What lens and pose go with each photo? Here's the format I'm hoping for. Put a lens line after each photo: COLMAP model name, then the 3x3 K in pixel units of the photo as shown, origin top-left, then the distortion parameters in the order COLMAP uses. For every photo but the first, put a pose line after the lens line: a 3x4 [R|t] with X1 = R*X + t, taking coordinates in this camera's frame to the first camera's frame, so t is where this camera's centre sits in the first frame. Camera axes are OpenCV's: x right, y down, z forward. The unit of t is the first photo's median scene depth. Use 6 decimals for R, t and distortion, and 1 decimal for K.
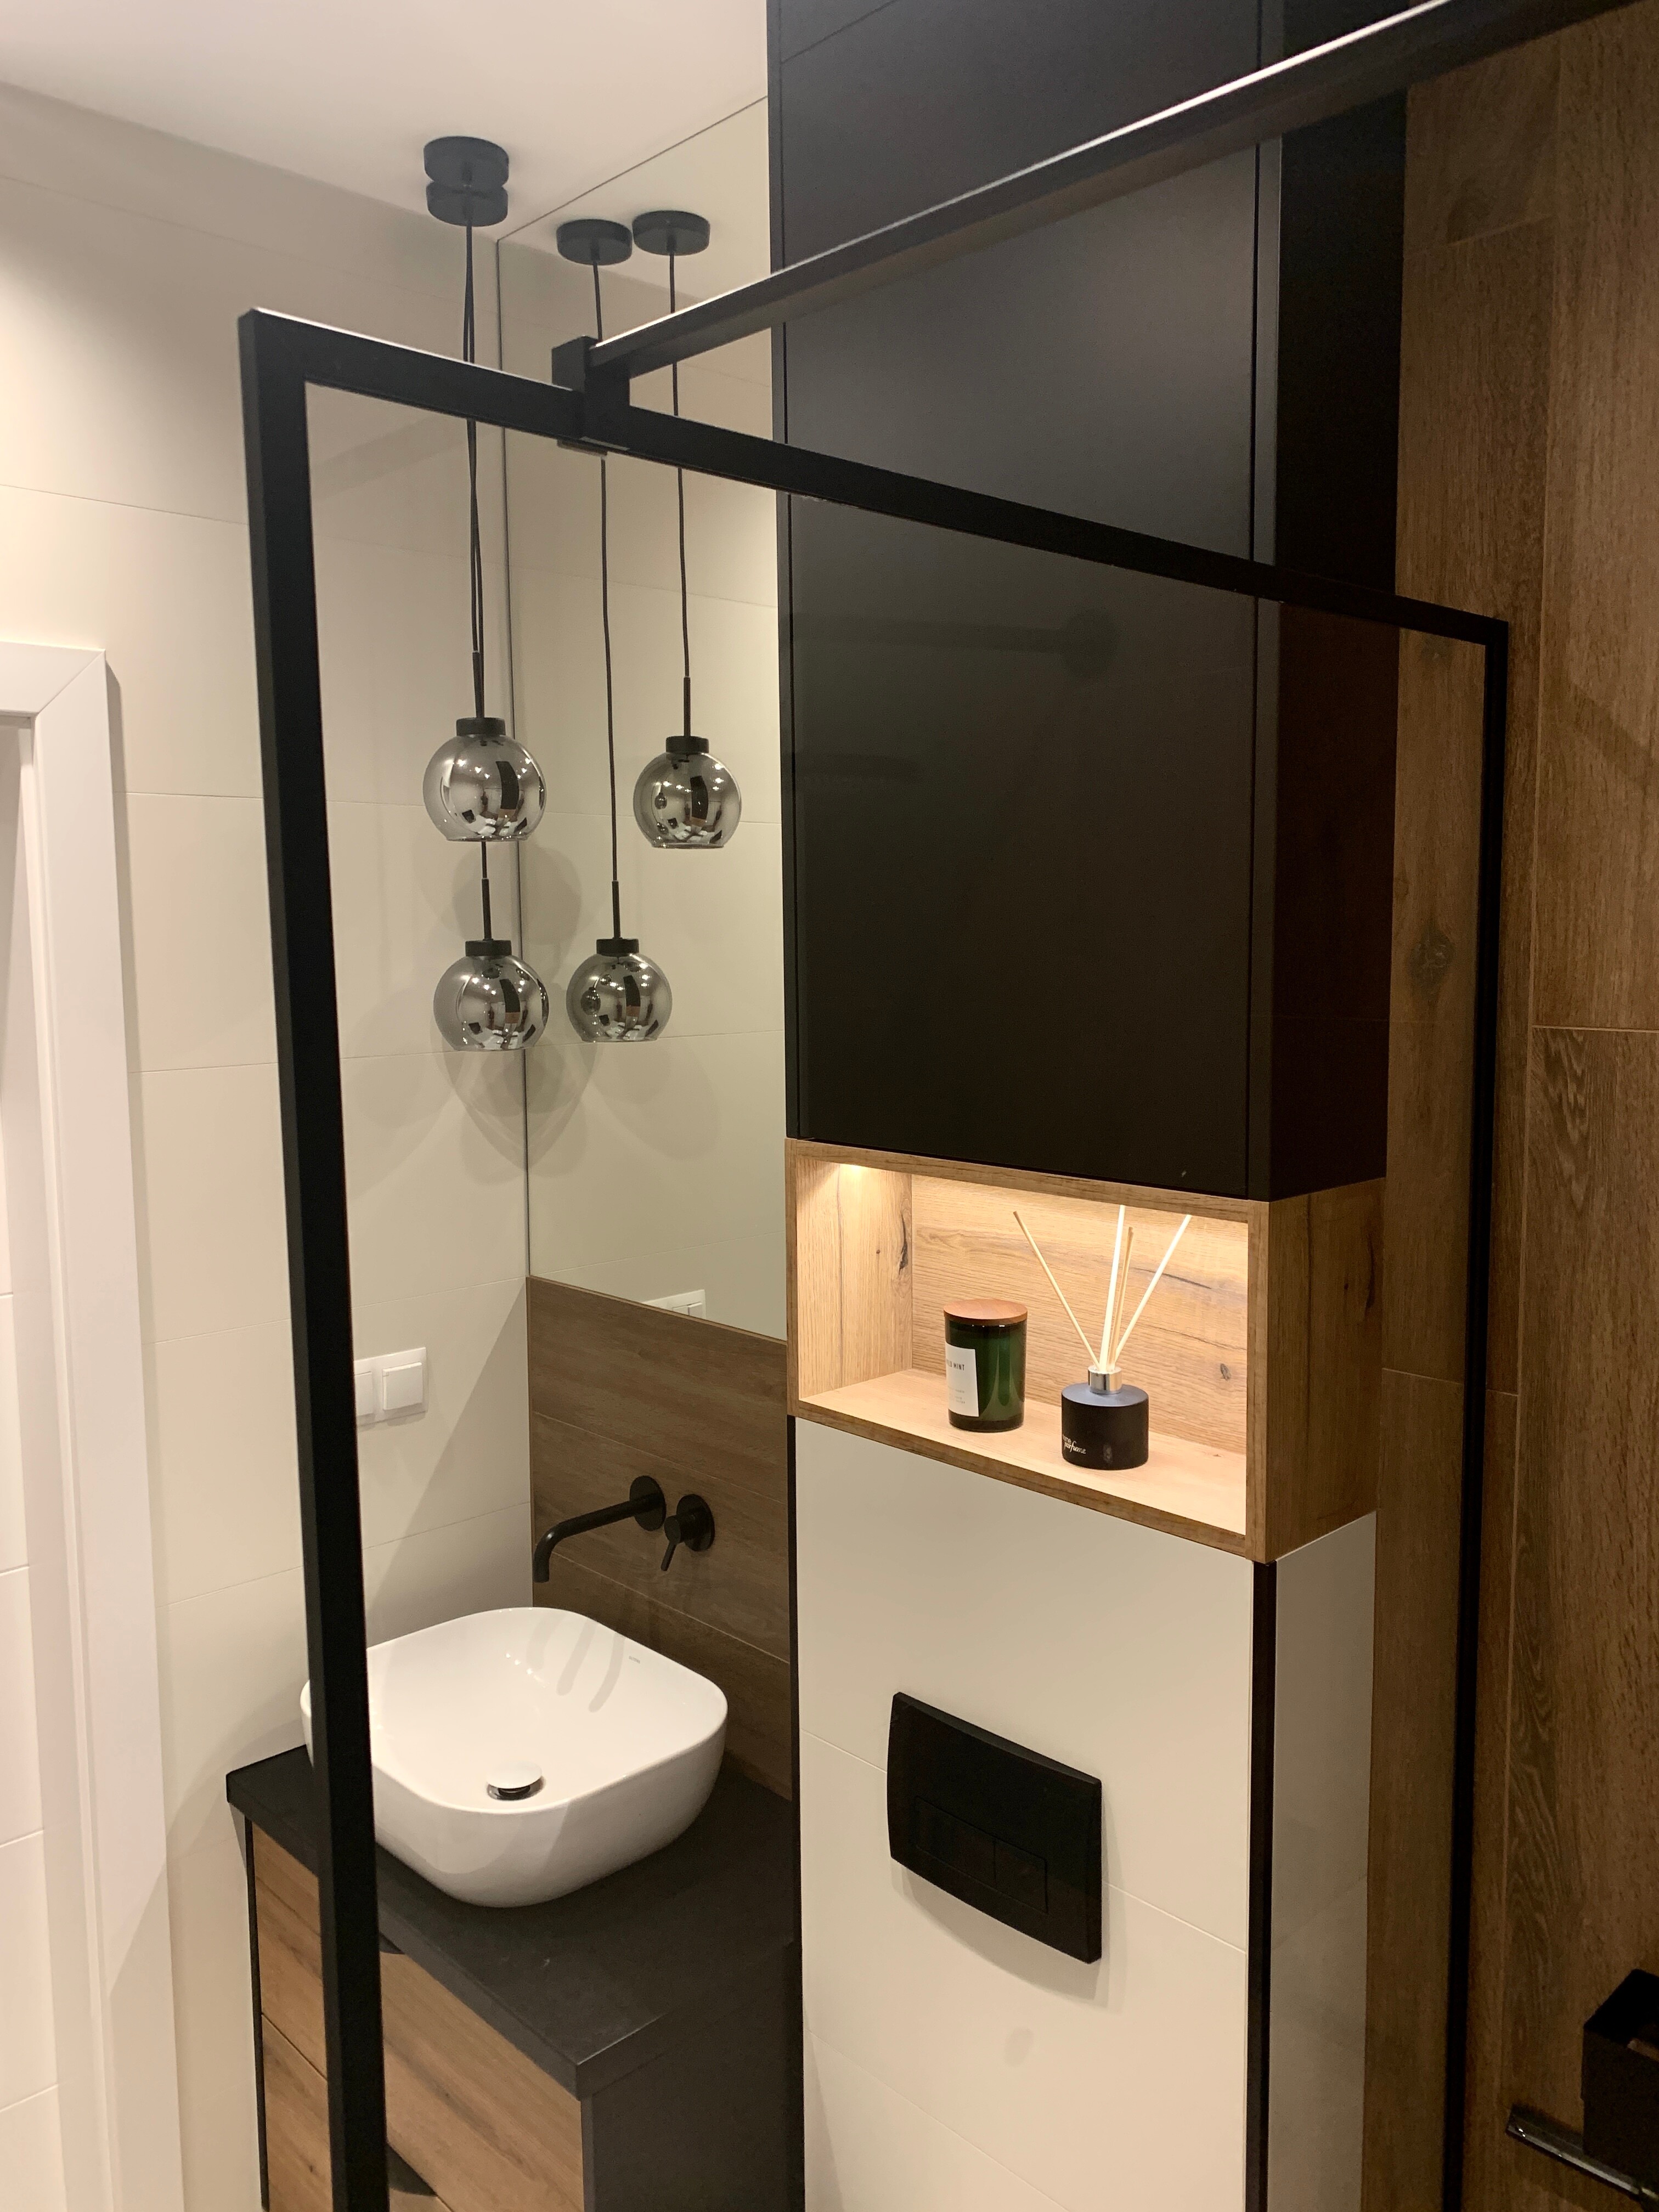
lens RADIAL K [[1677.5, 0, 838.2], [0, 1677.5, 1108.6], [0, 0, 1]] dist [0.023572, -0.006951]
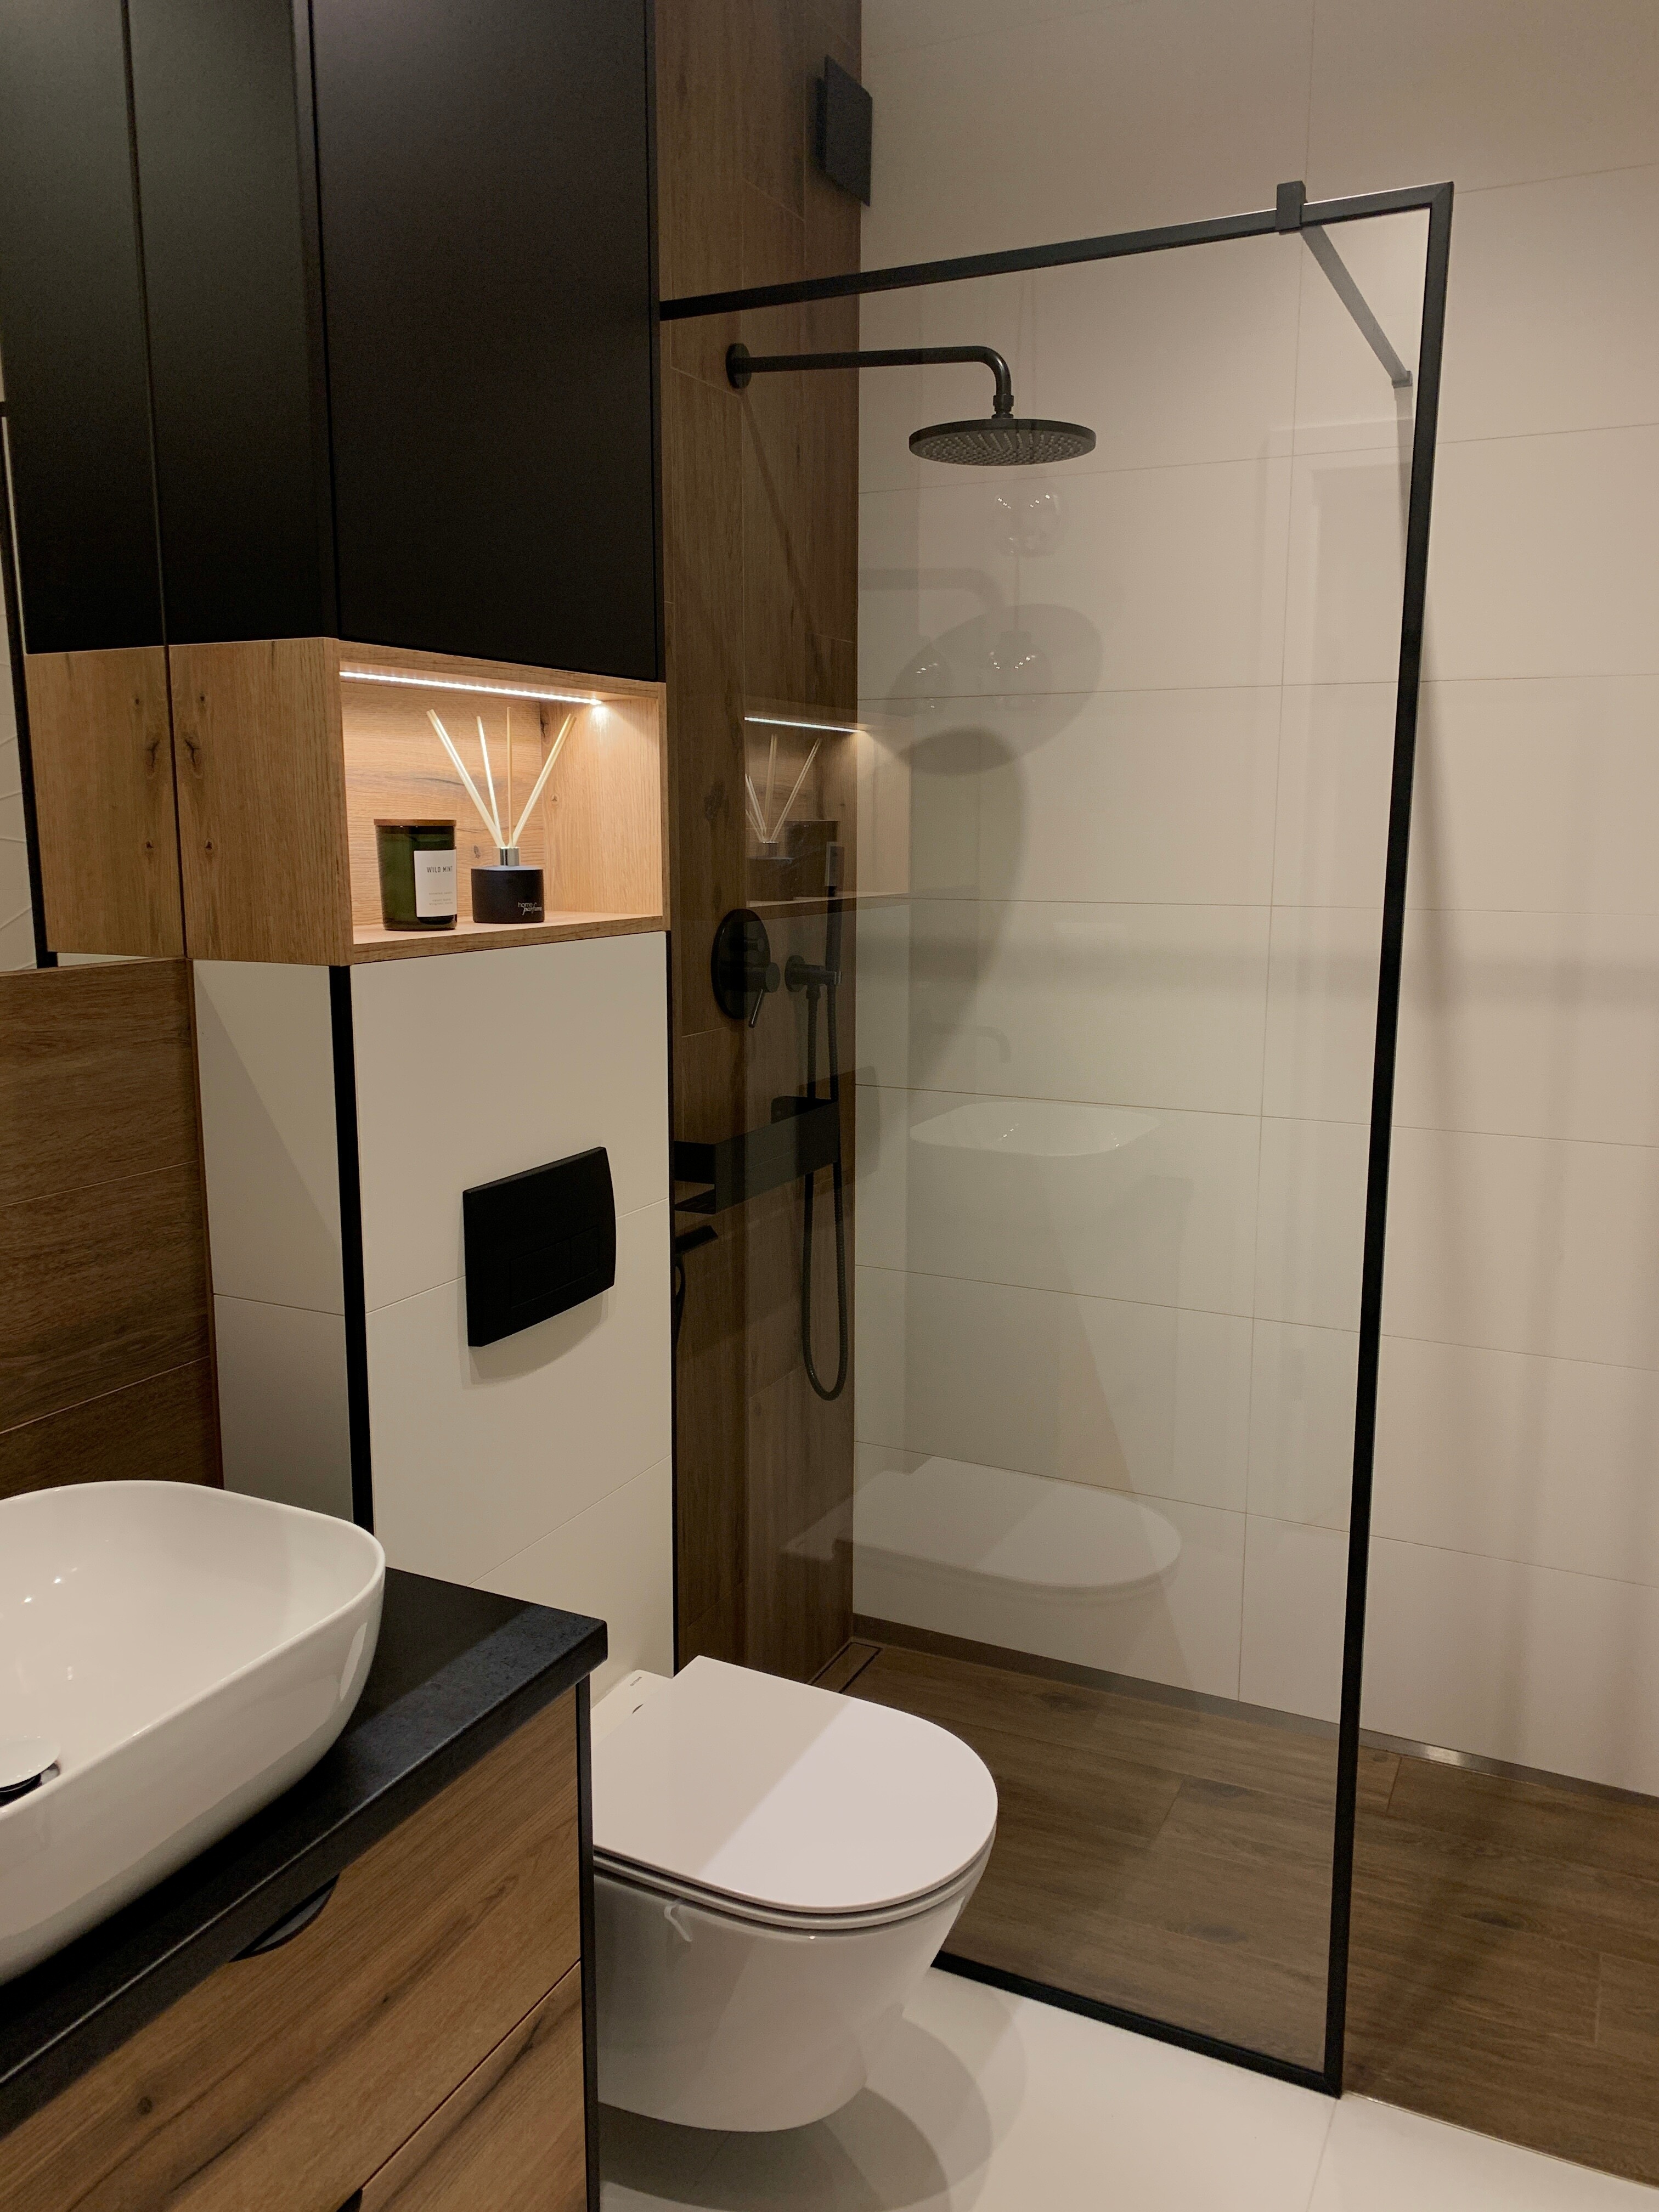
lens RADIAL K [[1677.5, 0, 837.9], [0, 1677.5, 1107.9], [0, 0, 1]] dist [0.023572, -0.006951]
pose [[-0.343188, -0.161105, 0.925347, -1.092234], [0.098859, 0.973513, 0.206156, 0.113436], [-0.934050, 0.162229, -0.318171, 1.212382]]
